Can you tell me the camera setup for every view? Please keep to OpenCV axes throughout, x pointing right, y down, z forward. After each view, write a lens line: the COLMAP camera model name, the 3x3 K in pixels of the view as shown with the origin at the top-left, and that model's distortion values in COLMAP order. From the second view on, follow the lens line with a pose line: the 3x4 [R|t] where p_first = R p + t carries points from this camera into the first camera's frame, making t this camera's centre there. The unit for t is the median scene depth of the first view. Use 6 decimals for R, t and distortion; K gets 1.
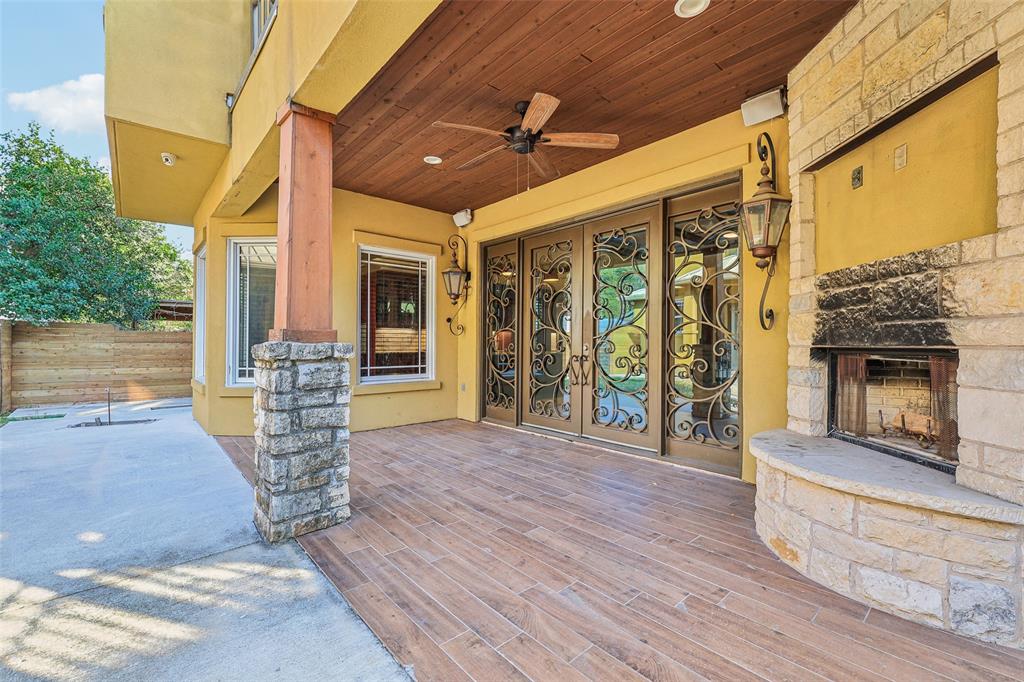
lens RADIAL K [[437.1, 0, 513.3], [0, 437.1, 343.9], [0, 0, 1]] dist [-0.001340, -0.000190]
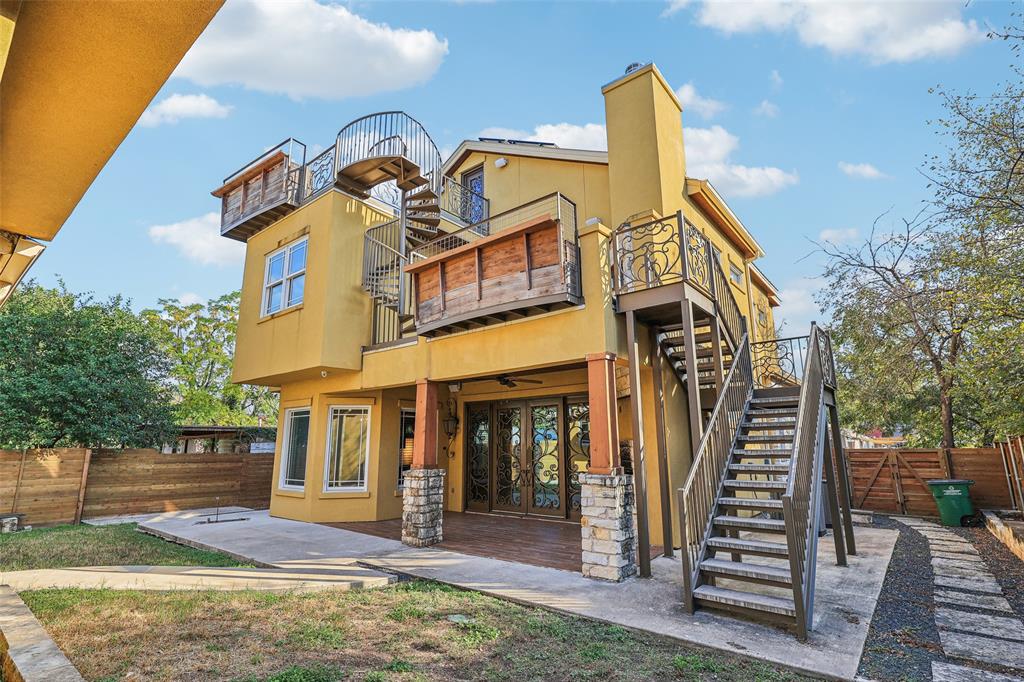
lens RADIAL K [[488.5, 0, 512.0], [0, 488.5, 341.0], [0, 0, 1]] dist [0.000841, -0.000060]
pose [[0.986684, 0.022560, 0.161079, -0.212593], [0.012288, 0.977165, -0.212124, -0.058298], [-0.162186, 0.211279, 0.963876, -0.943969]]
